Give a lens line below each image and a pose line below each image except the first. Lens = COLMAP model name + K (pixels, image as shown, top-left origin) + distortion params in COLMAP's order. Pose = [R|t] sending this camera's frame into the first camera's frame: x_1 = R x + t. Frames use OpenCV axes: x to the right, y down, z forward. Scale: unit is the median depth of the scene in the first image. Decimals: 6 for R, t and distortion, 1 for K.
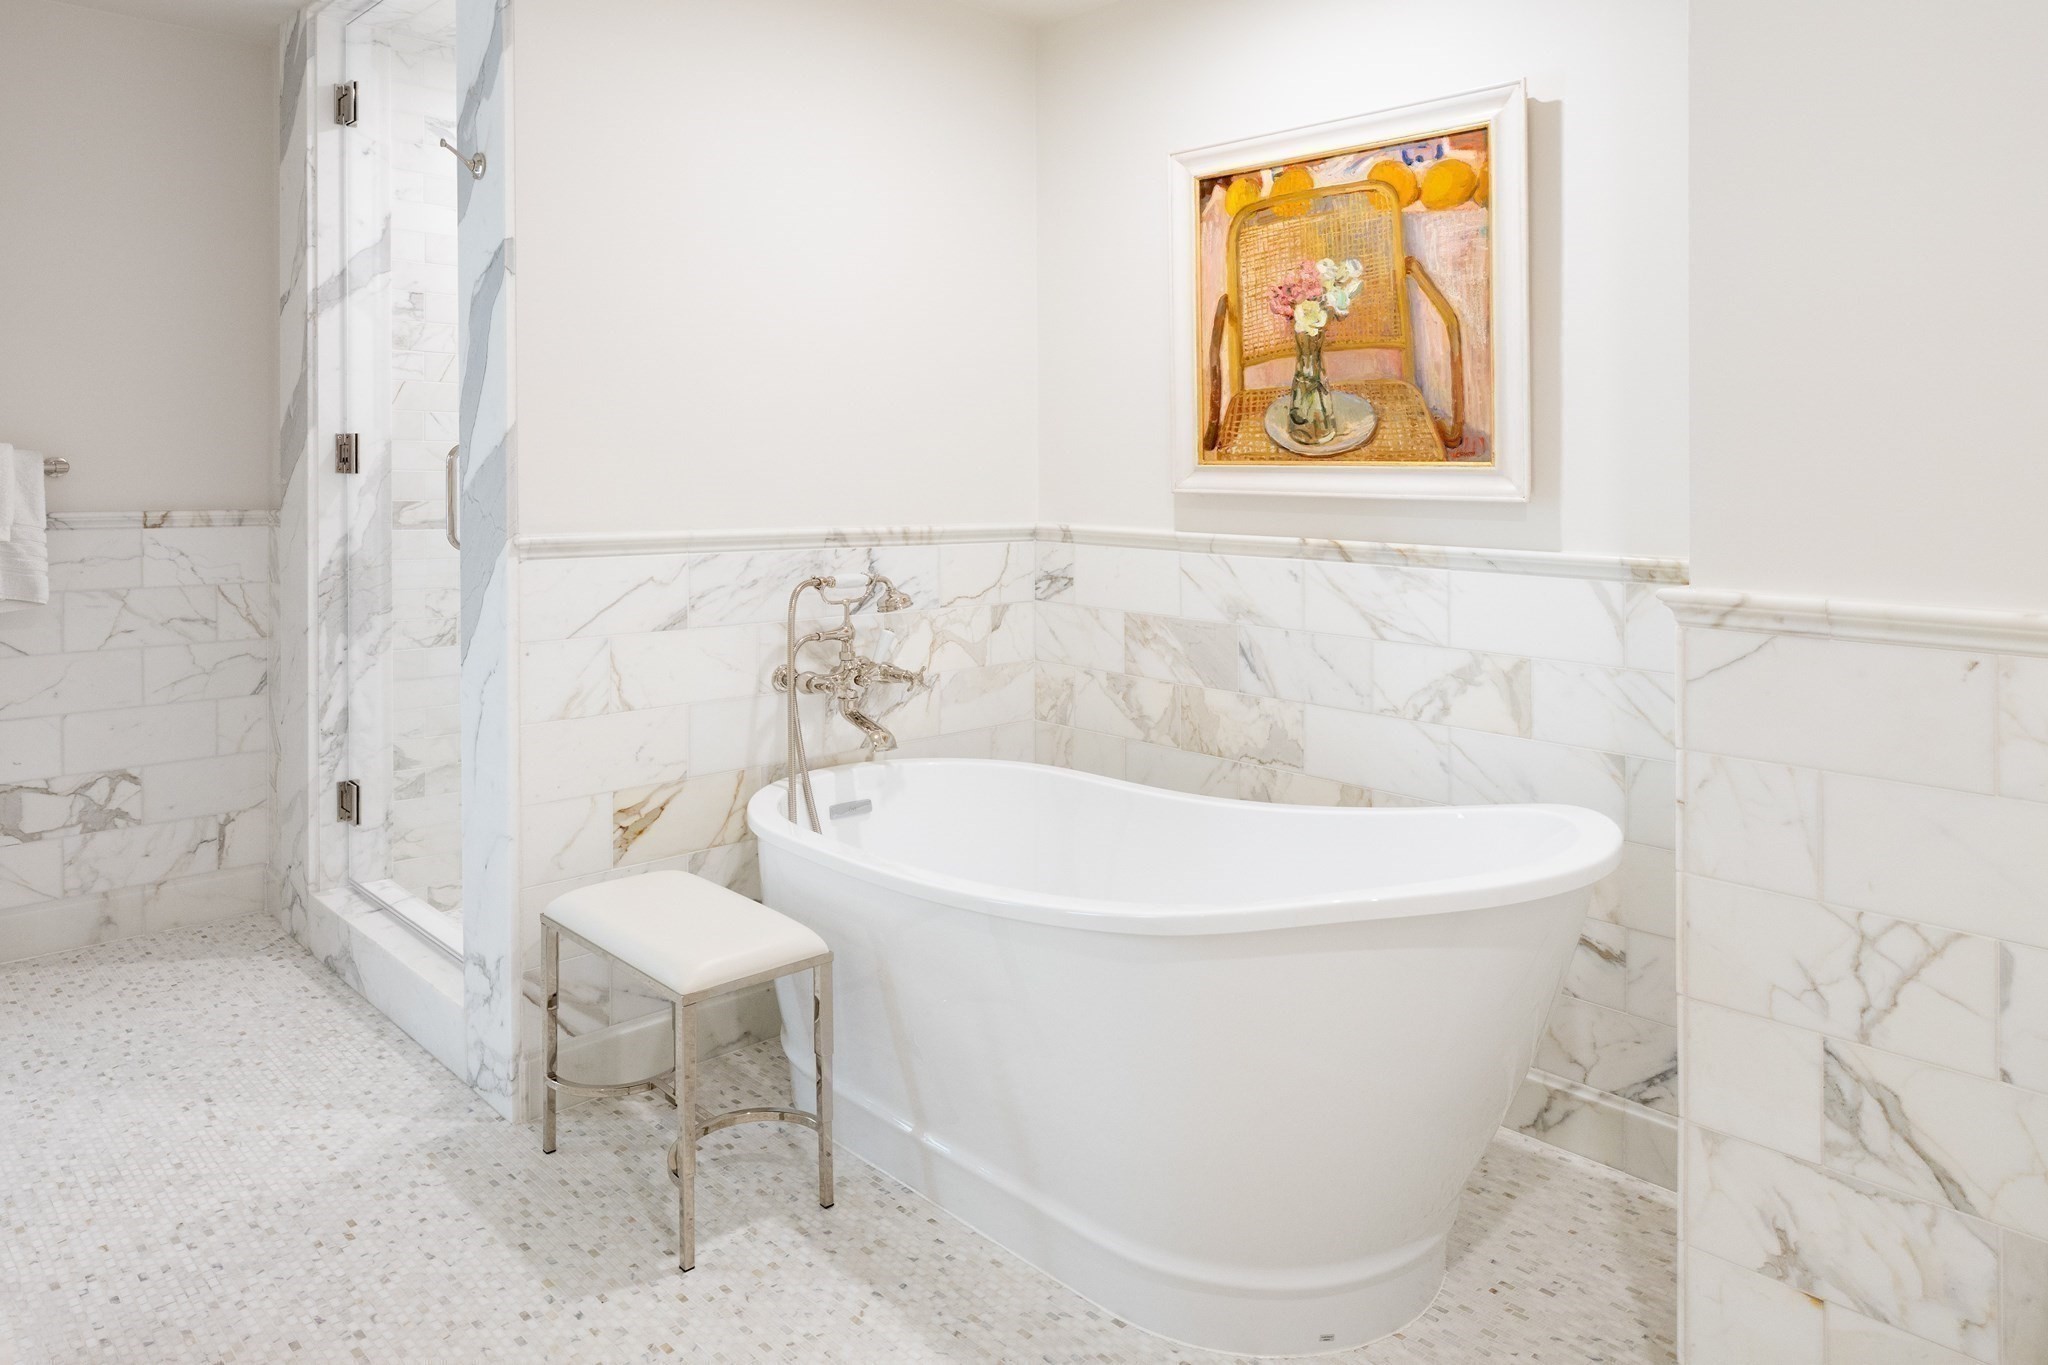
lens RADIAL K [[1266.7, 0, 1024.5], [0, 1266.7, 601.1], [0, 0, 1]] dist [-0.001989, -0.000926]
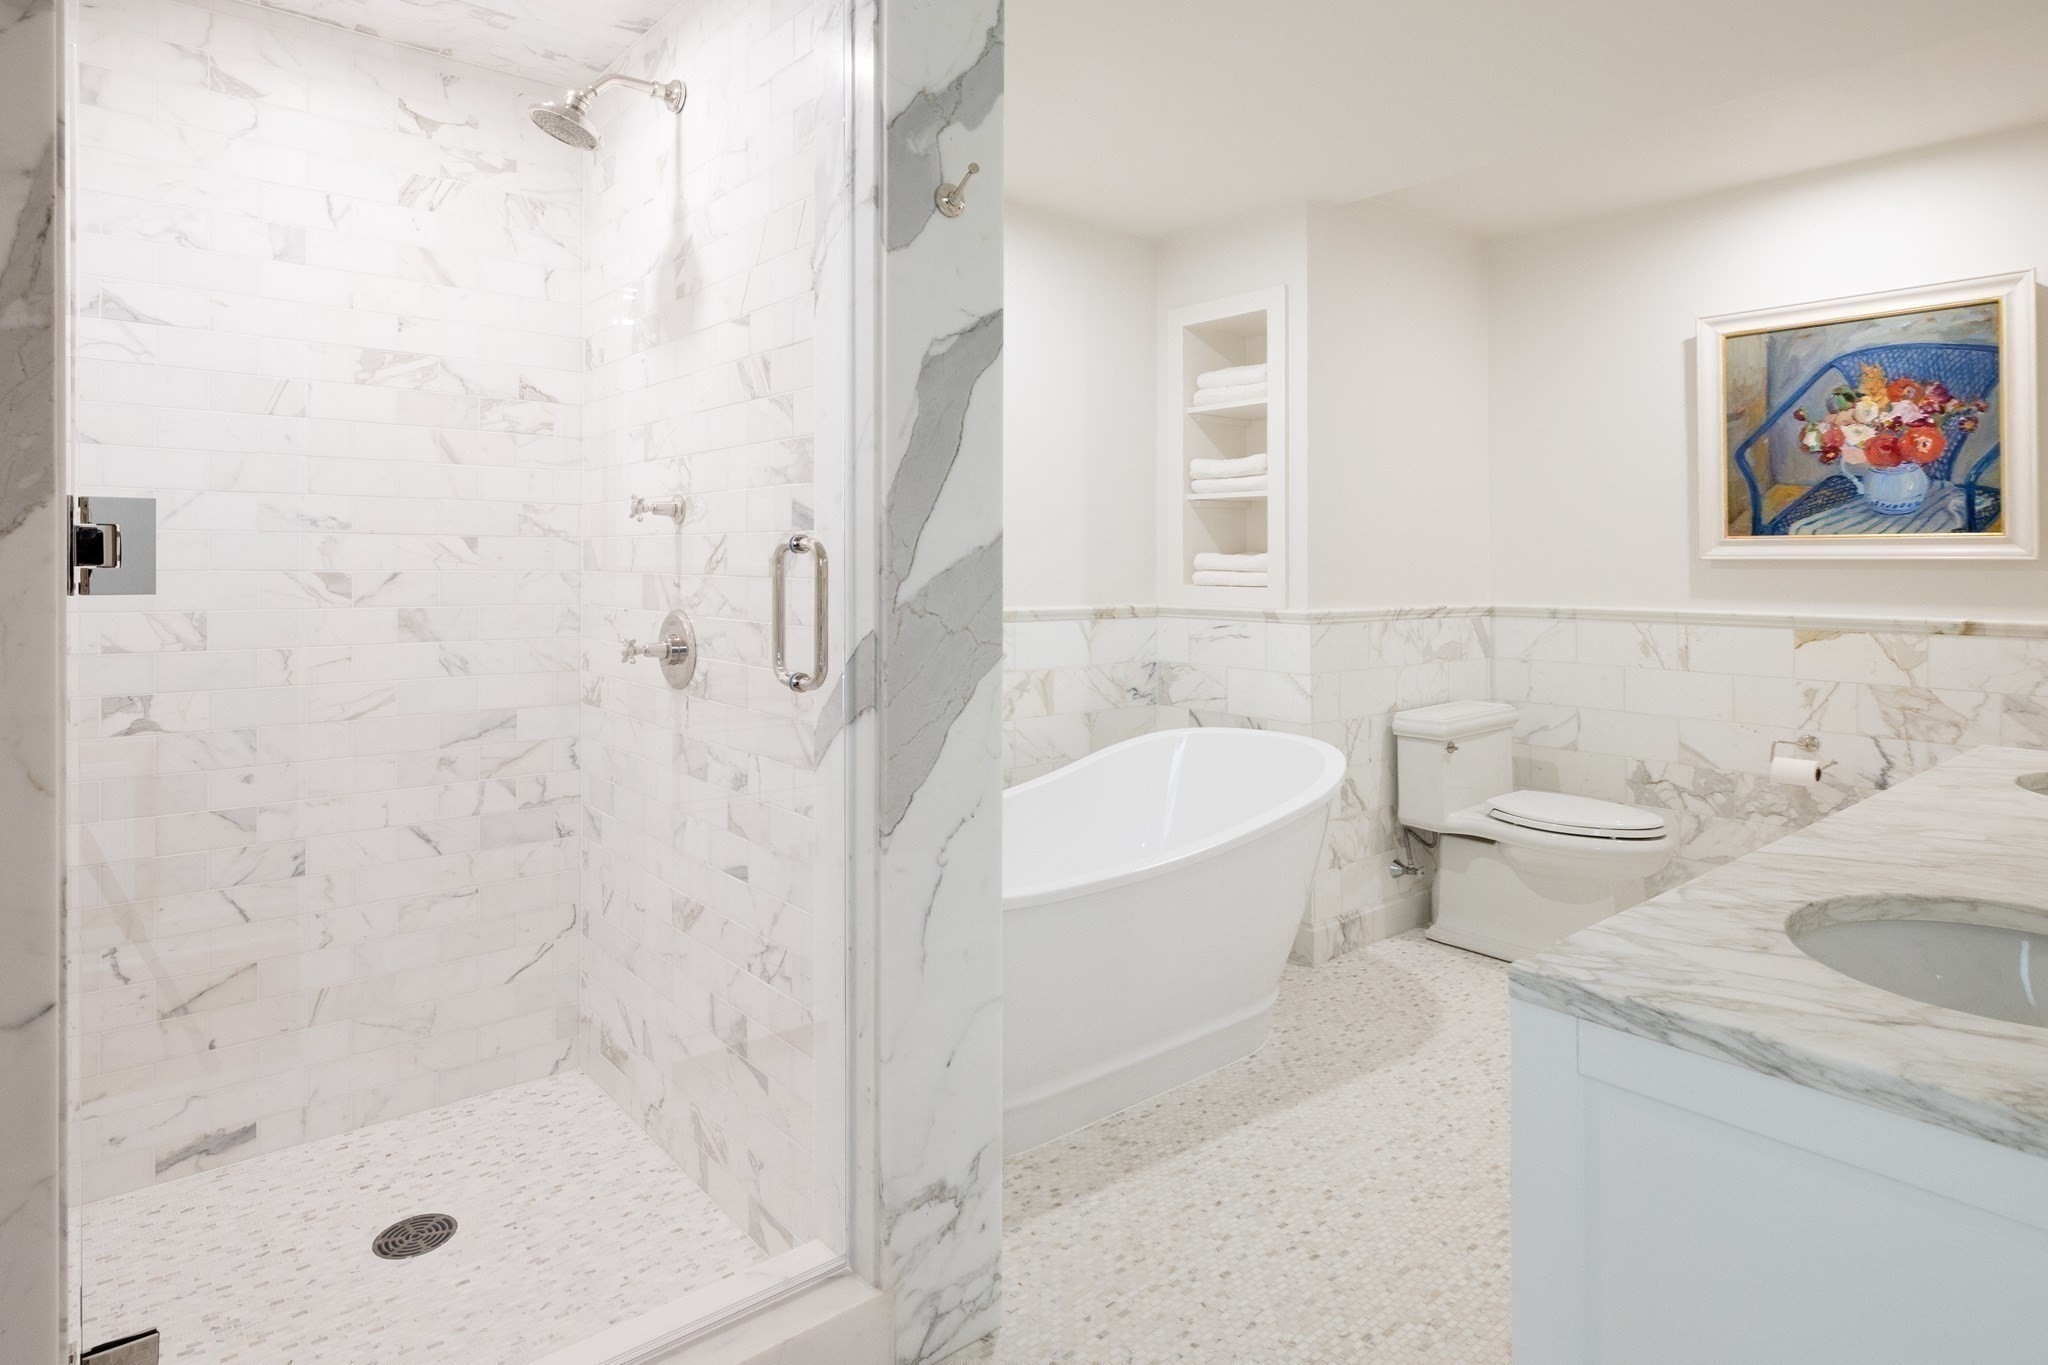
lens RADIAL K [[1145.9, 0, 1024.0], [0, 1145.9, 682.5], [0, 0, 1]] dist [-0.001720, -0.000242]
pose [[0.087962, -0.117725, 0.989143, -1.355120], [0.099835, 0.989034, 0.108834, -0.130382], [-0.991108, 0.089178, 0.098750, 1.039797]]
